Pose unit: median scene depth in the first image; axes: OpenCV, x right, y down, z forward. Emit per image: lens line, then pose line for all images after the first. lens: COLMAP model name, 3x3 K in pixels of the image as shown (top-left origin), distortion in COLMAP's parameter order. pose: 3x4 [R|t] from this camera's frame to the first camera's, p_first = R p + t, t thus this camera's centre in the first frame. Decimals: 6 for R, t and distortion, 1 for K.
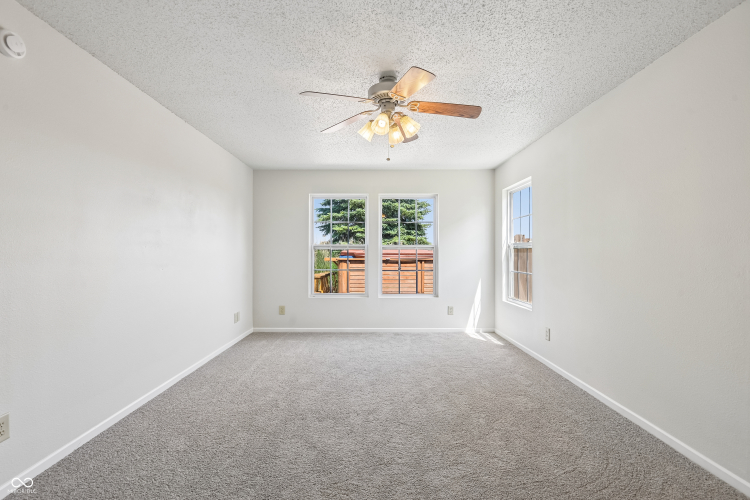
lens RADIAL K [[348.5, 0, 376.2], [0, 348.5, 245.5], [0, 0, 1]] dist [-0.006233, -0.006673]
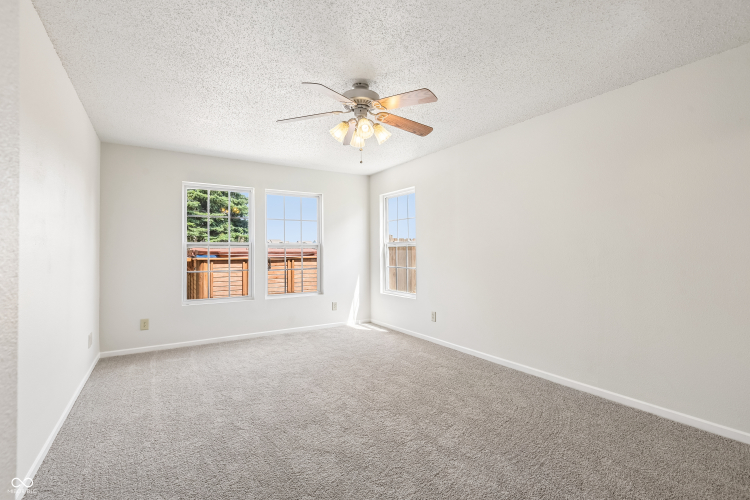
lens RADIAL K [[348.5, 0, 379.0], [0, 348.5, 241.5], [0, 0, 1]] dist [-0.006233, -0.006673]
pose [[0.848438, 0.007447, 0.529242, -0.245818], [-0.003830, 0.999961, -0.007930, 0.000040], [-0.529280, 0.004702, 0.848434, 0.042199]]
